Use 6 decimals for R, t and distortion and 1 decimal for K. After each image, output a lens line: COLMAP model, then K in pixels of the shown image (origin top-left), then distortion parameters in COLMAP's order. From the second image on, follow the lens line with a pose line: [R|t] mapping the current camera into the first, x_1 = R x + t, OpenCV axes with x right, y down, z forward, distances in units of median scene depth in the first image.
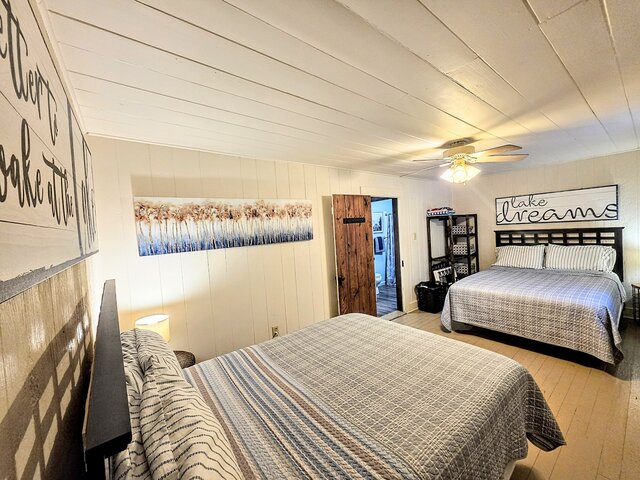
lens RADIAL K [[256.4, 0, 322.3], [0, 256.4, 239.3], [0, 0, 1]] dist [0.001378, -0.000305]
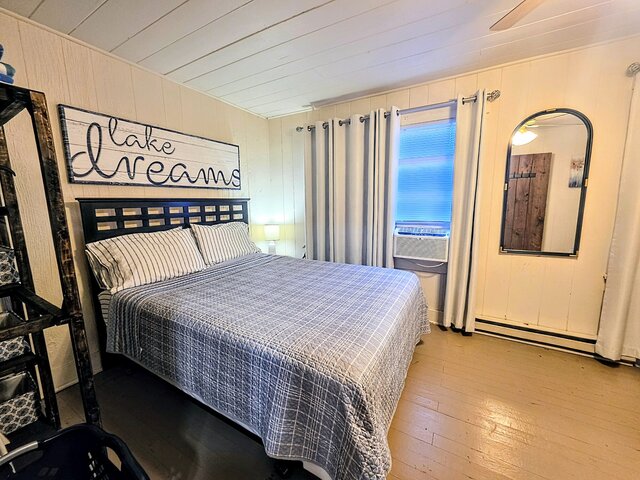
lens RADIAL K [[256.4, 0, 321.3], [0, 256.4, 238.7], [0, 0, 1]] dist [0.001378, -0.000305]
pose [[-0.384733, -0.085022, 0.919104, 0.230435], [0.055109, 0.991856, 0.114820, 0.000519], [-0.921381, 0.094826, -0.376915, 0.923442]]
